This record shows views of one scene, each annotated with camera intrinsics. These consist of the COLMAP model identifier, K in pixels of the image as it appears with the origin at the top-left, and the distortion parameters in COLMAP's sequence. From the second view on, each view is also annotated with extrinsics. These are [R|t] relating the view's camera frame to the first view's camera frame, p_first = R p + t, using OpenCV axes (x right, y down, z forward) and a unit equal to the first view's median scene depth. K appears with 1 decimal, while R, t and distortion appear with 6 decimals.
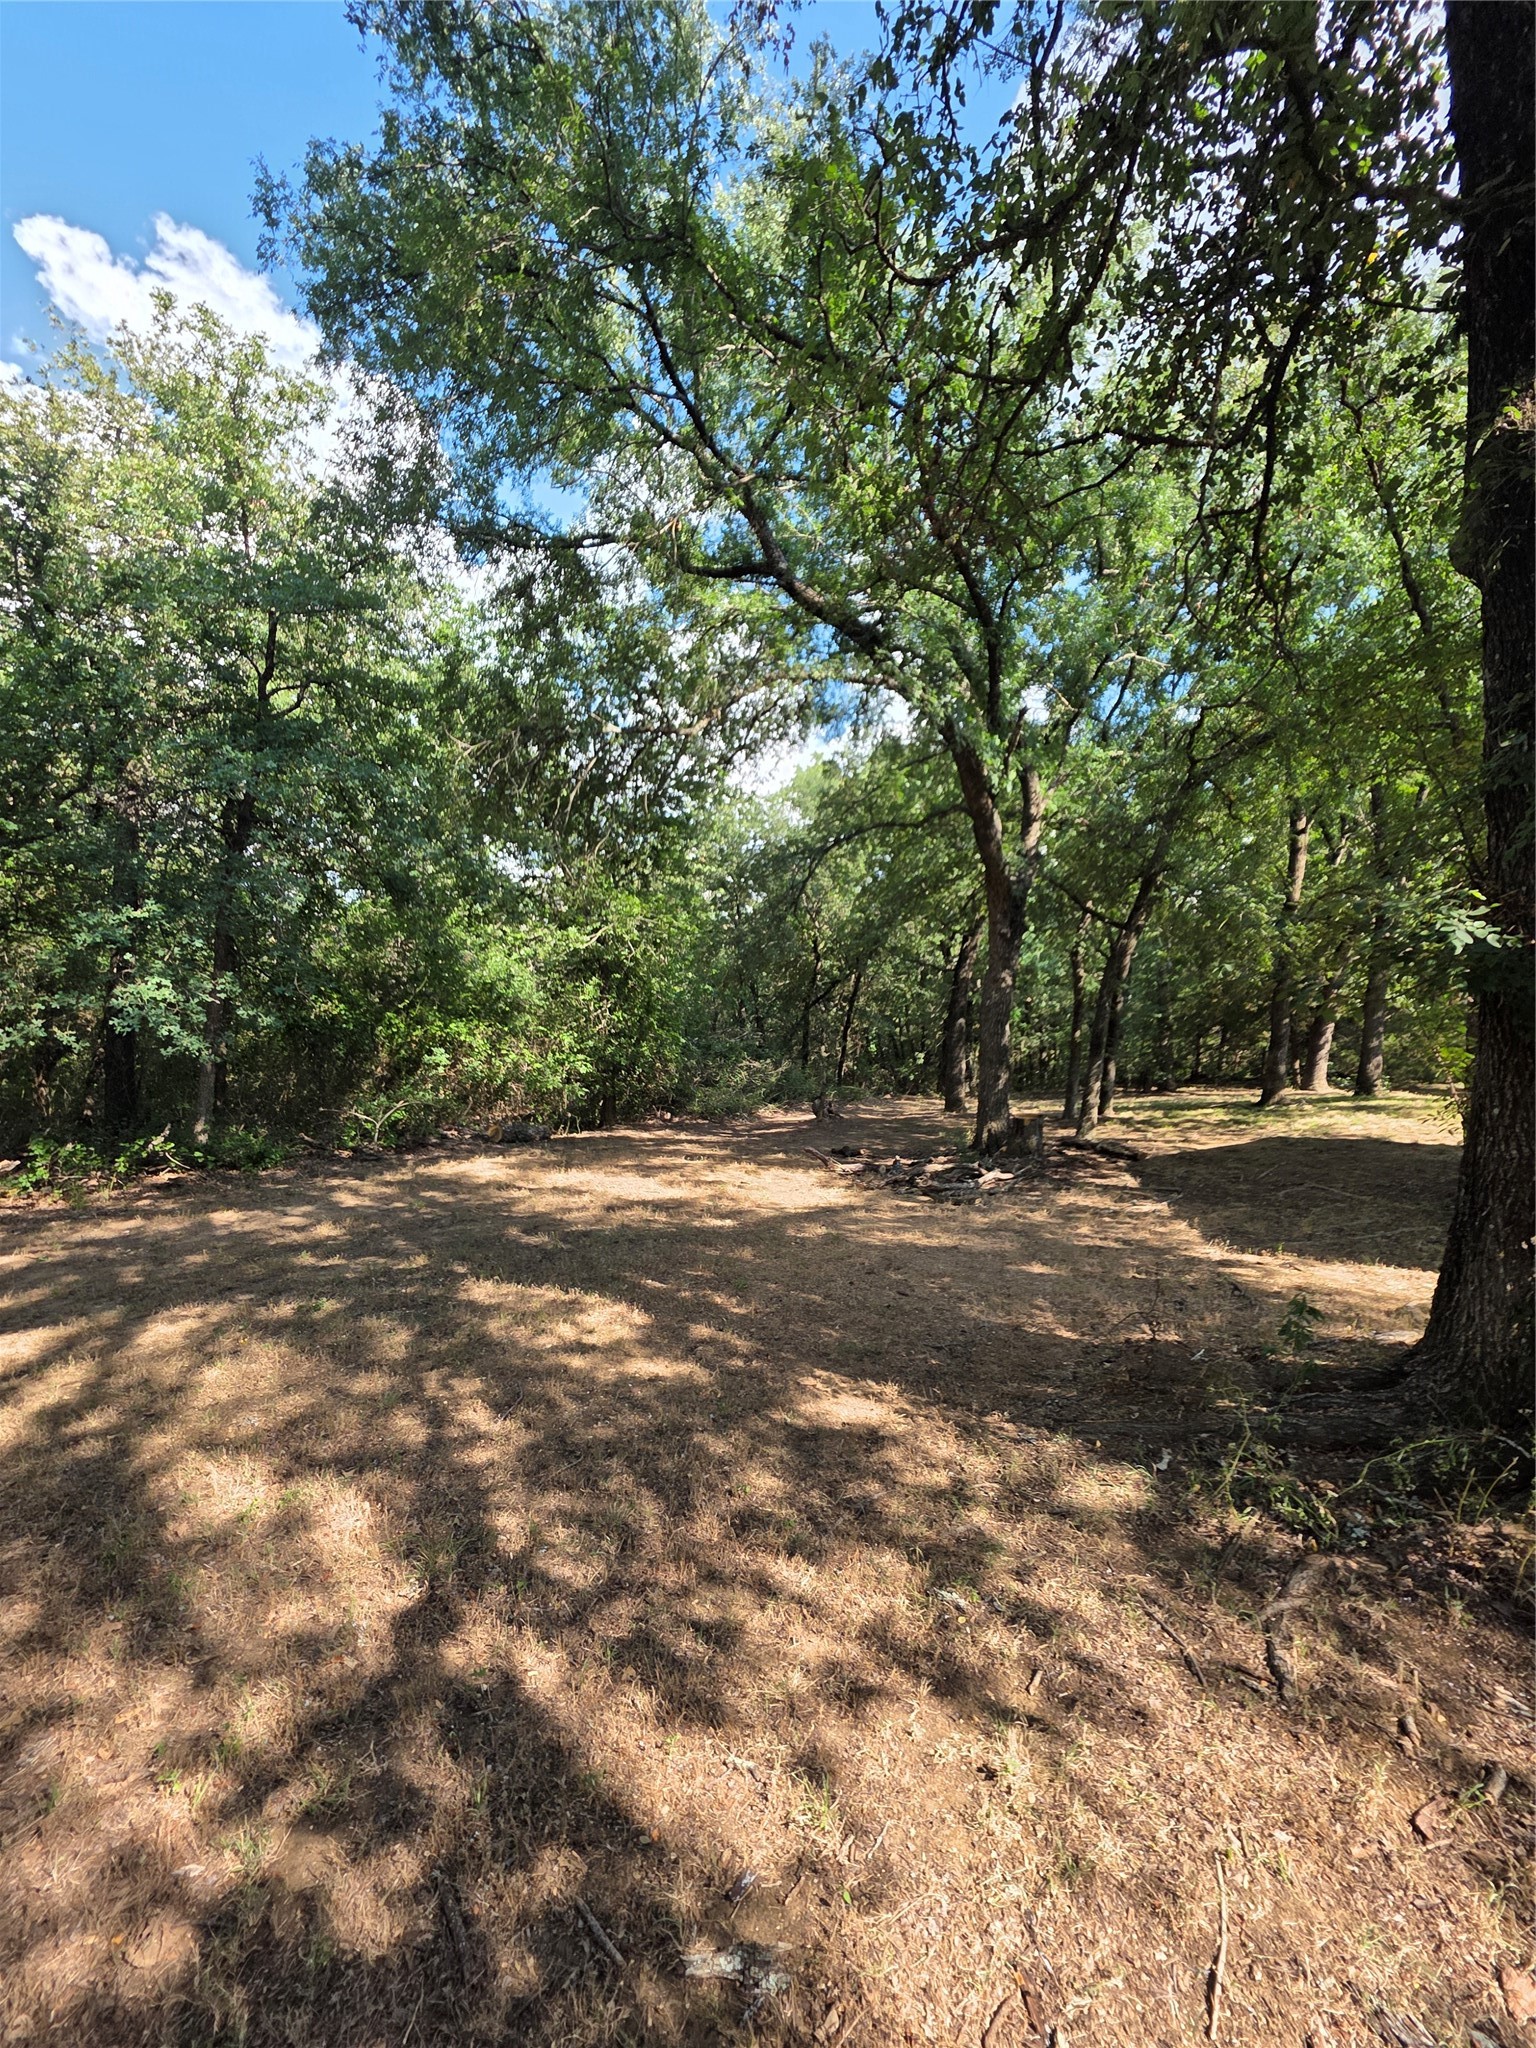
lens RADIAL K [[809.9, 0, 769.1], [0, 809.9, 1031.9], [0, 0, 1]] dist [-0.000861, 0.000110]
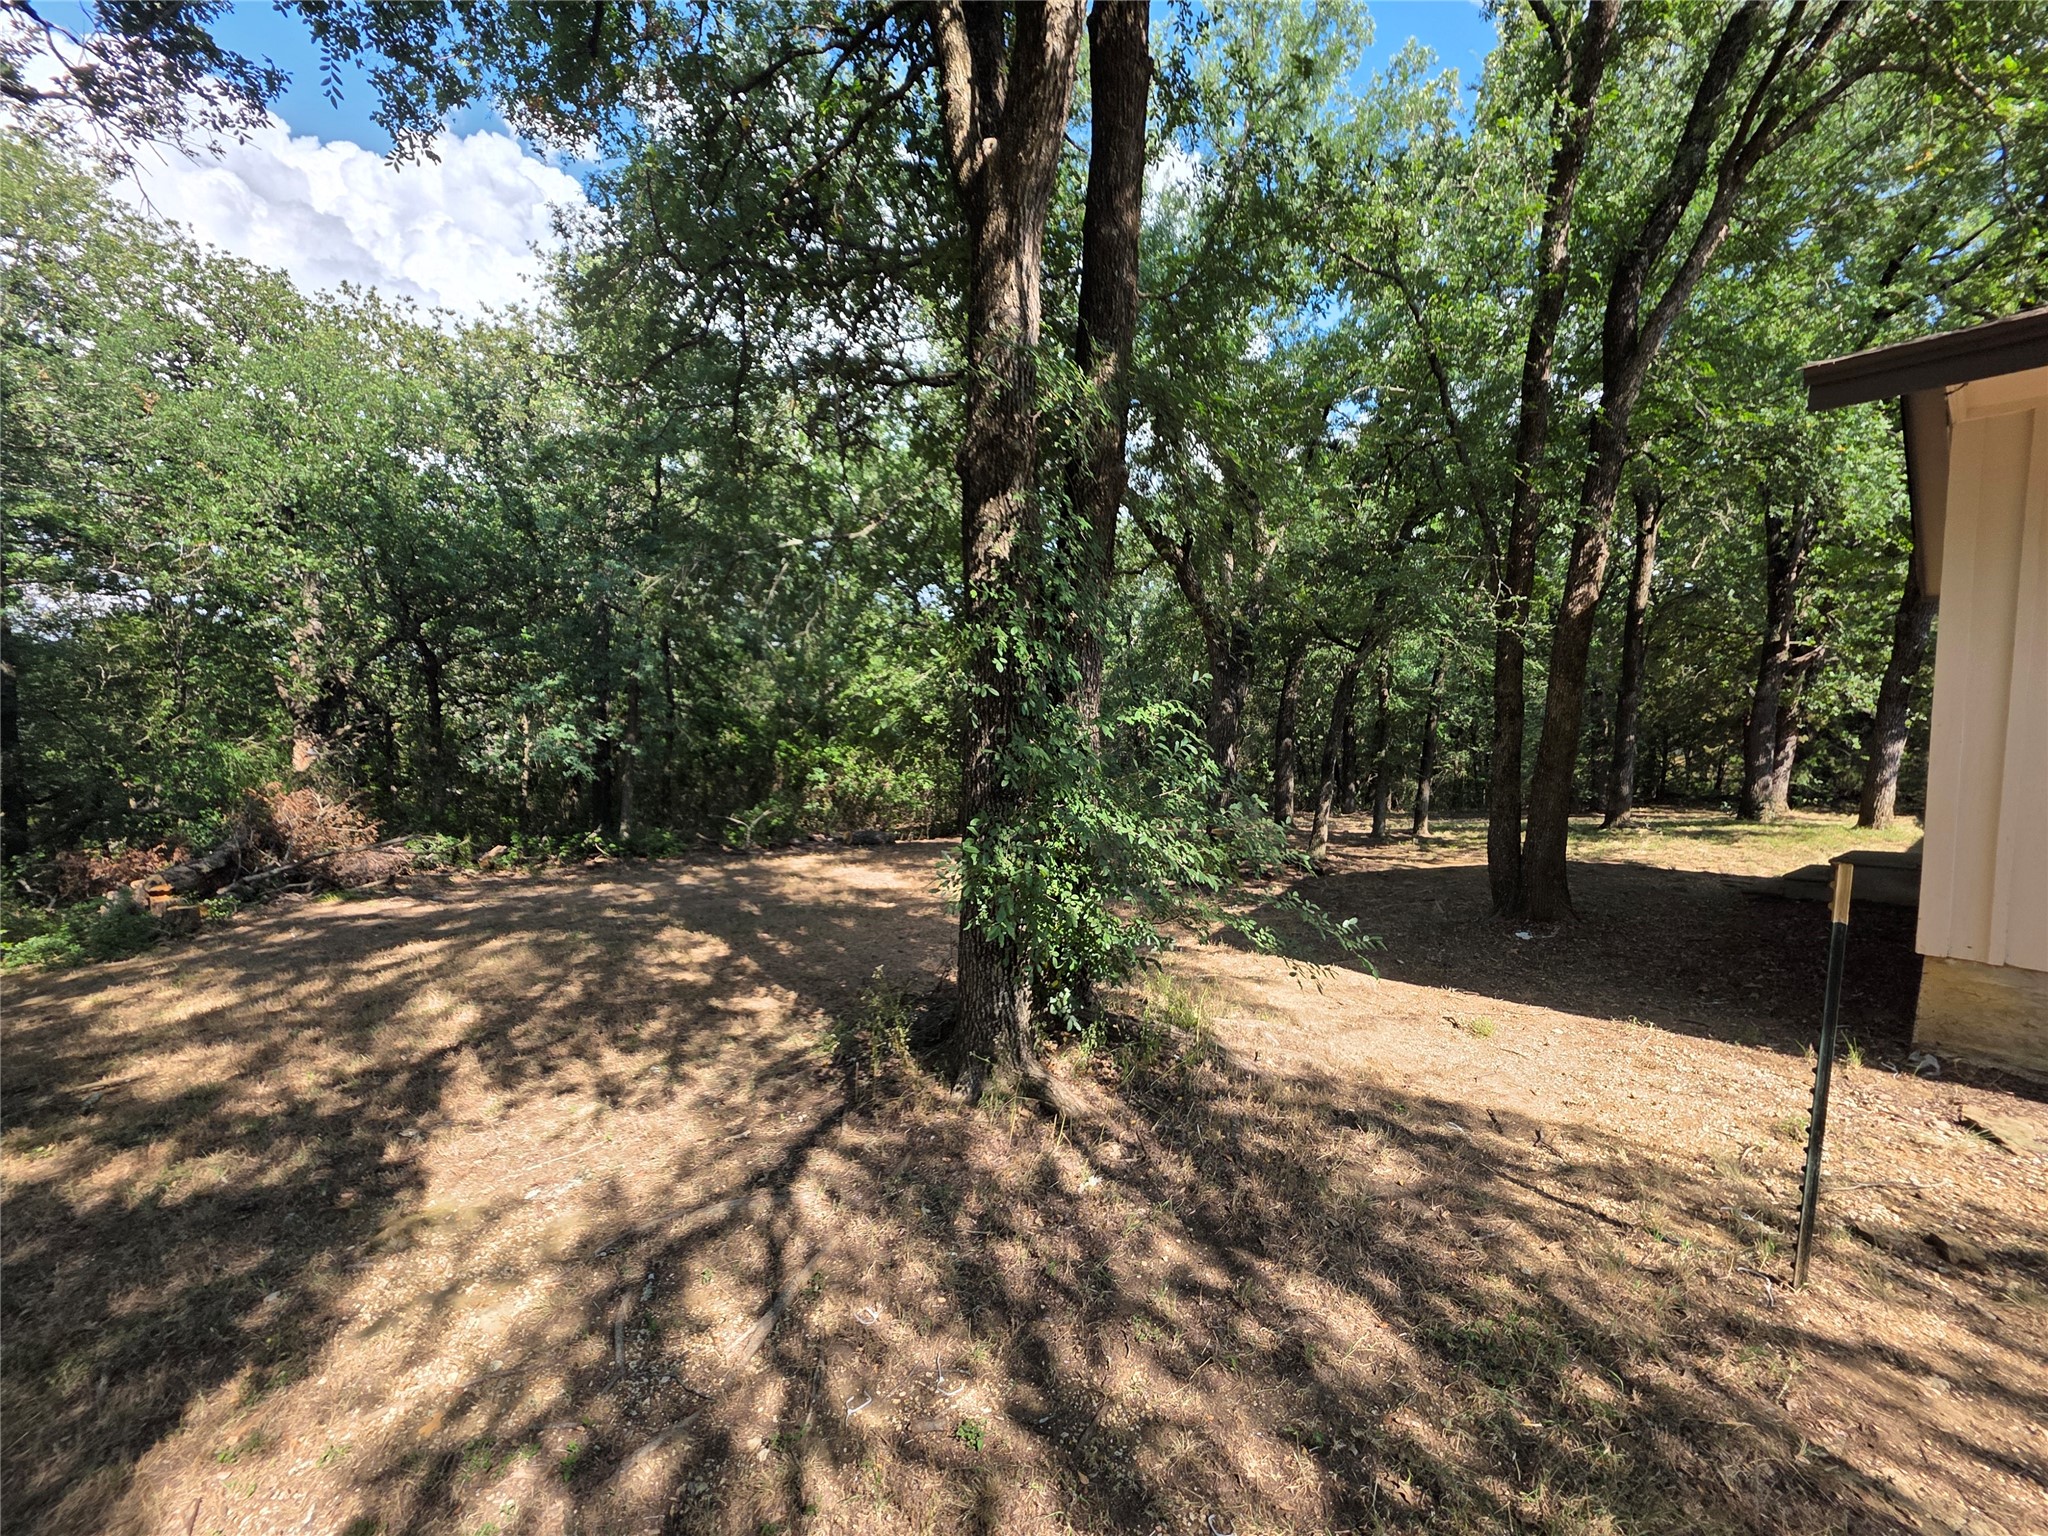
lens RADIAL K [[809.9, 0, 1035.7], [0, 809.9, 770.5], [0, 0, 1]] dist [-0.000861, 0.000110]
pose [[0.957531, -0.000647, -0.288328, 0.419223], [0.009232, 0.999553, 0.028418, -0.014067], [0.288181, -0.029873, 0.957110, -0.142945]]
